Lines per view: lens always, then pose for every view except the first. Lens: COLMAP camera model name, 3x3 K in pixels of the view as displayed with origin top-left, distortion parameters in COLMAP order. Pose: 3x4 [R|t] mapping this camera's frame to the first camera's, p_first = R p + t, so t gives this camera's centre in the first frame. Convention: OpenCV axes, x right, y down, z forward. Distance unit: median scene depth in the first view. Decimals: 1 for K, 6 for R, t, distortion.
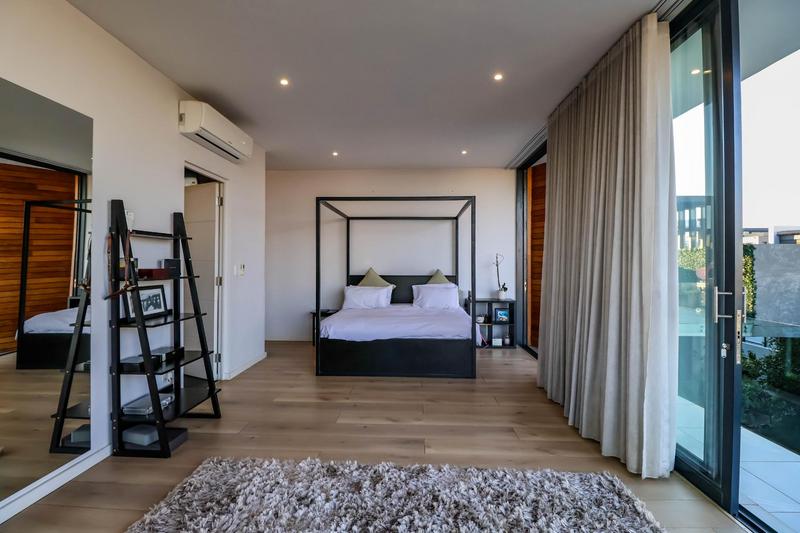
lens RADIAL K [[377.2, 0, 400.3], [0, 377.2, 263.5], [0, 0, 1]] dist [0.002171, -0.012605]
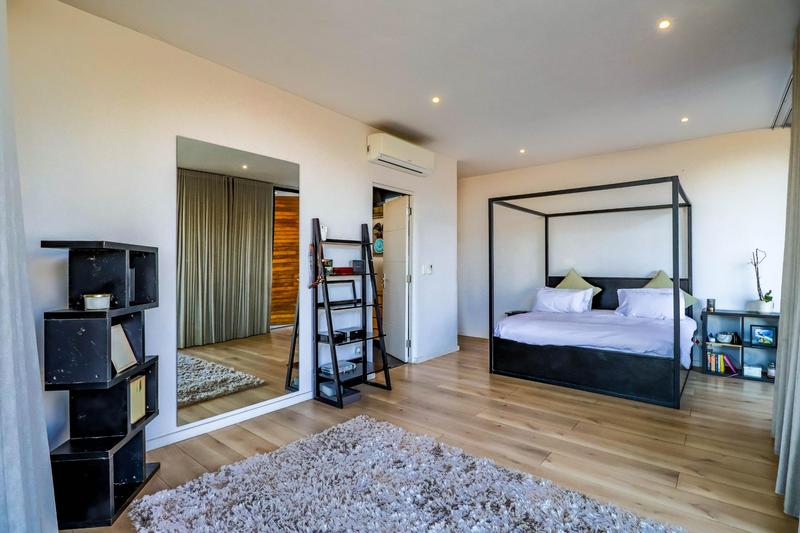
lens RADIAL K [[383.1, 0, 400.0], [0, 383.1, 266.5], [0, 0, 1]] dist [0.003315, -0.010635]
pose [[0.799570, -0.001975, -0.600570, 0.288481], [0.003239, 0.999994, 0.001024, 0.008756], [0.600565, -0.002764, 0.799571, 0.030392]]
